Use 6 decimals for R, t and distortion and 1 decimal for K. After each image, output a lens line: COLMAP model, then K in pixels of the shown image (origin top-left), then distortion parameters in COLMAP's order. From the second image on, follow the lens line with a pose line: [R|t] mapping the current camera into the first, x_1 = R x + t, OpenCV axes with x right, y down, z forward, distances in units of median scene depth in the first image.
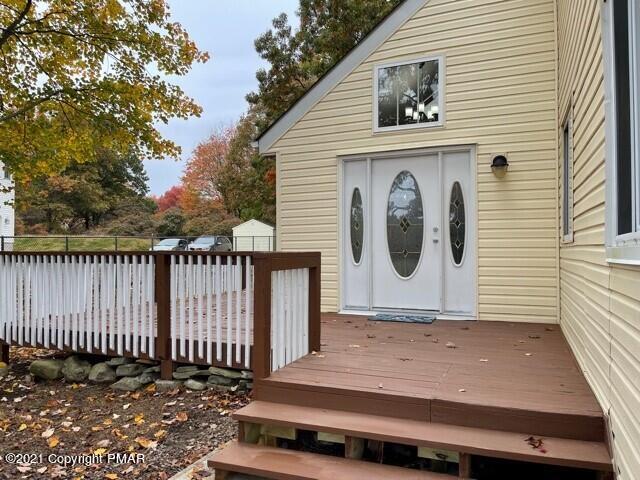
lens RADIAL K [[481.2, 0, 322.4], [0, 481.2, 242.0], [0, 0, 1]] dist [0.061040, -0.081646]
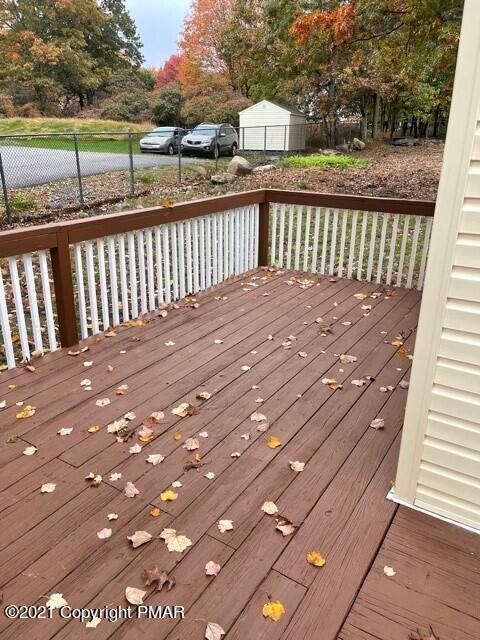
lens RADIAL K [[481.2, 0, 243.8], [0, 481.2, 317.9], [0, 0, 1]] dist [0.061040, -0.081646]
pose [[0.984662, 0.073863, -0.158065, -0.018399], [-0.009644, 0.927623, 0.373393, -0.009075], [0.174204, -0.366142, 0.914108, 0.098829]]
